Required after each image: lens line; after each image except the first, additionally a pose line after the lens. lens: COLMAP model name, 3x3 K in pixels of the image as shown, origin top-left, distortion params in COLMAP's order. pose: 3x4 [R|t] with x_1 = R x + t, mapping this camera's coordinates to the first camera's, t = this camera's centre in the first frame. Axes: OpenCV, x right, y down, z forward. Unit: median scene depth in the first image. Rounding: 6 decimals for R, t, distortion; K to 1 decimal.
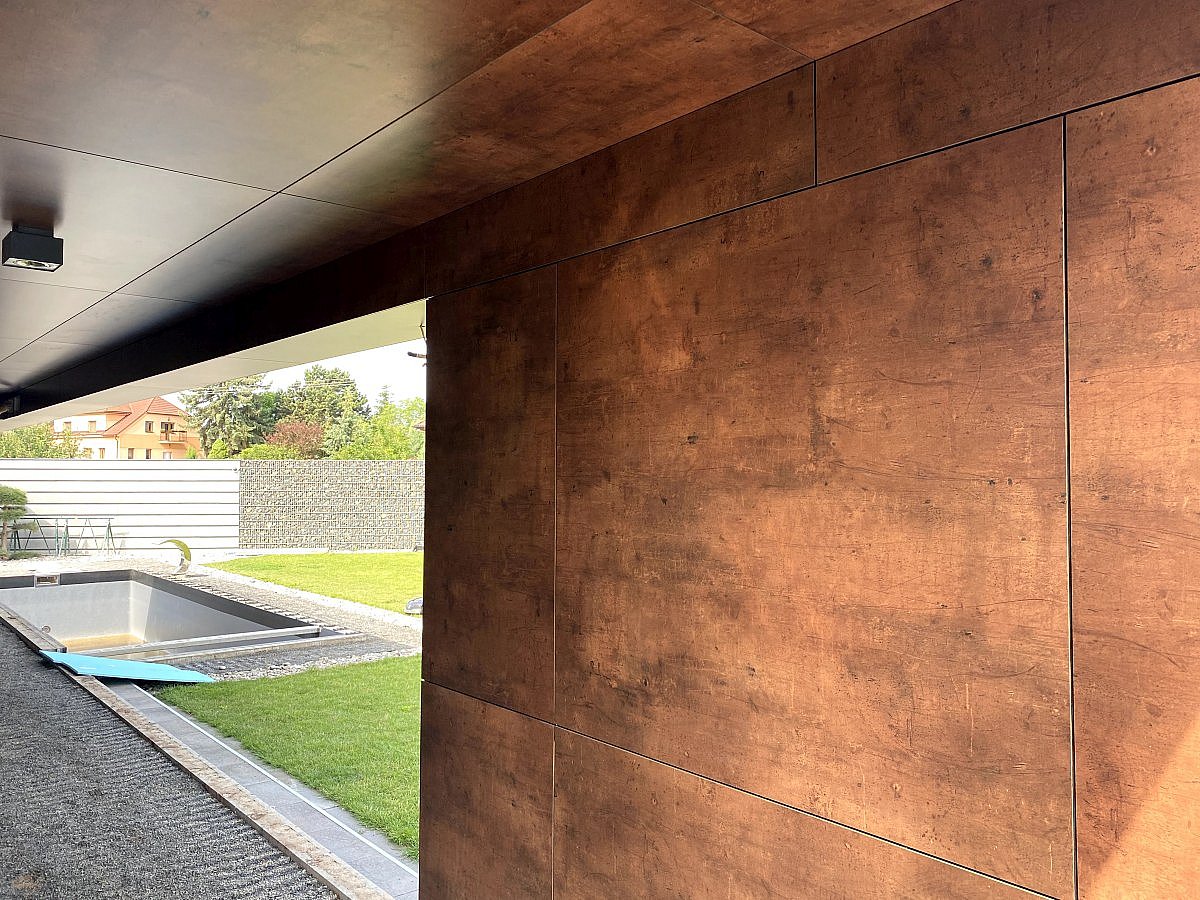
lens RADIAL K [[906.6, 0, 597.7], [0, 906.6, 454.1], [0, 0, 1]] dist [0.046564, -0.048680]
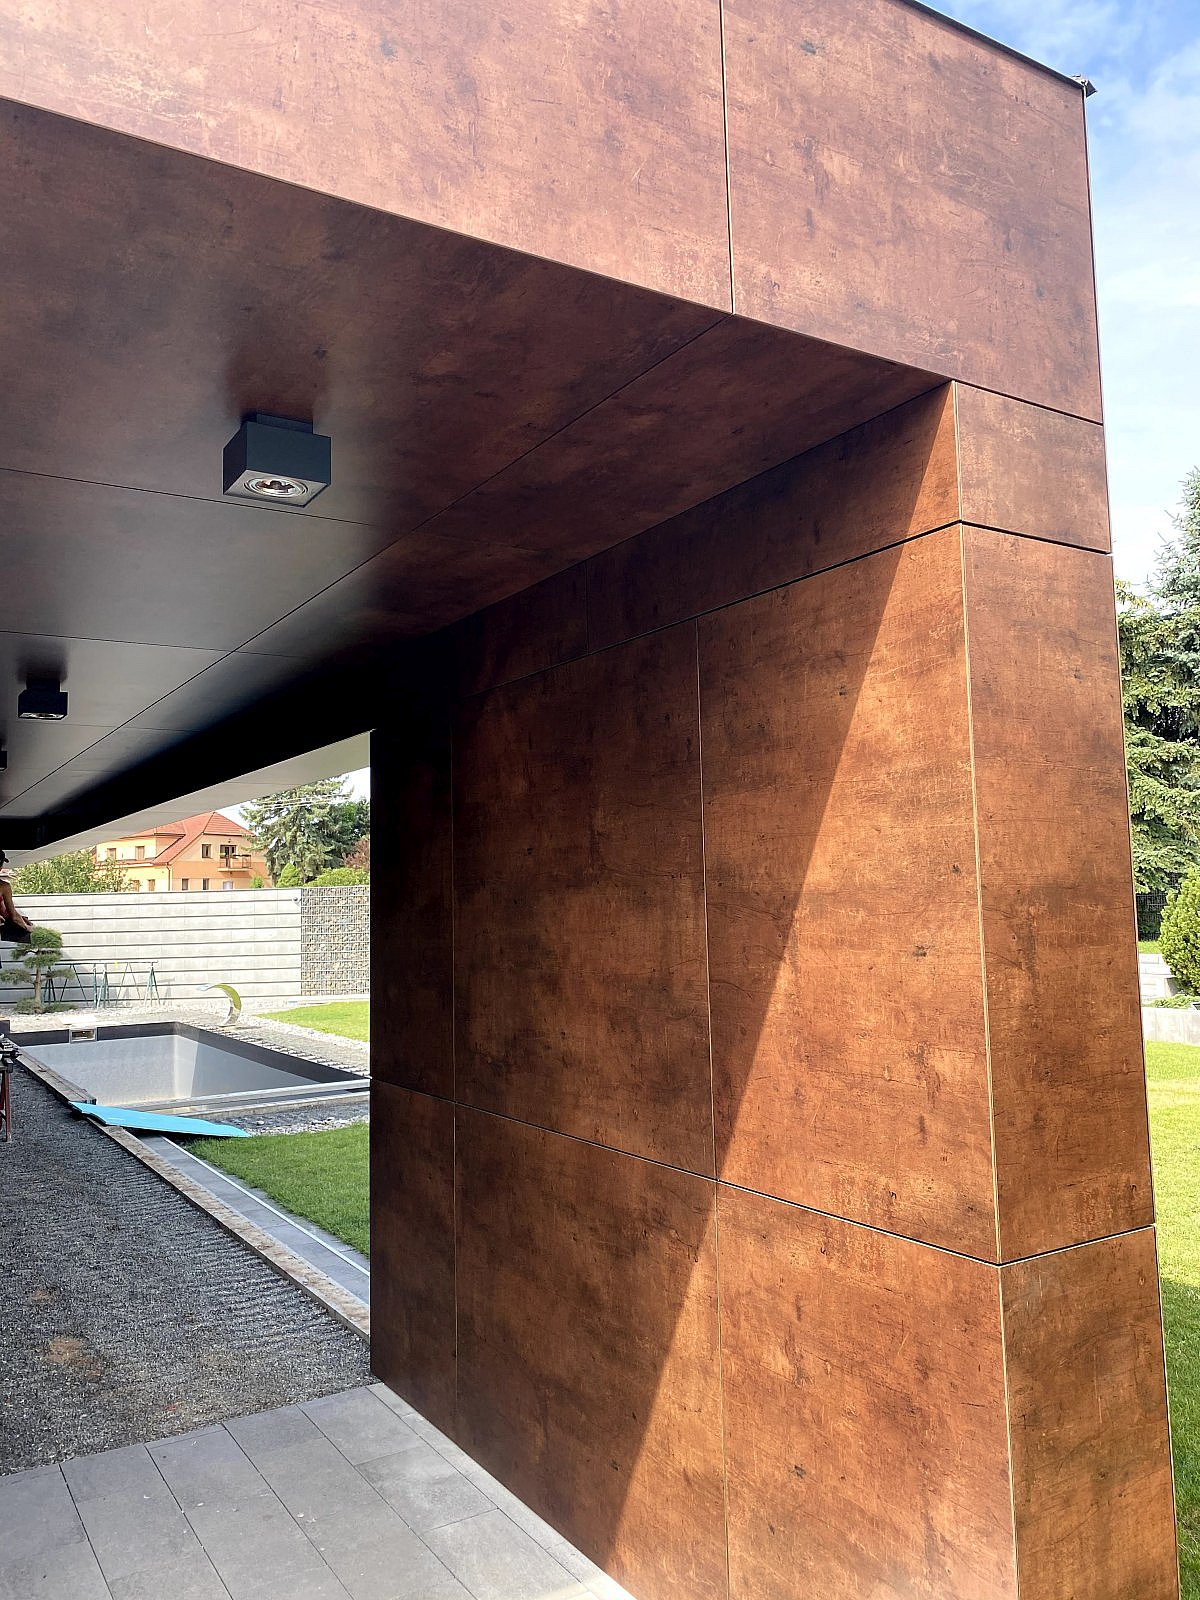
lens RADIAL K [[1208.8, 0, 595.5], [0, 1208.8, 797.6], [0, 0, 1]] dist [0.046564, -0.048680]
pose [[0.988529, -0.039034, -0.145903, 0.333664], [0.030213, 0.997607, -0.062191, 0.012202], [0.147981, 0.057070, 0.987342, -0.467178]]
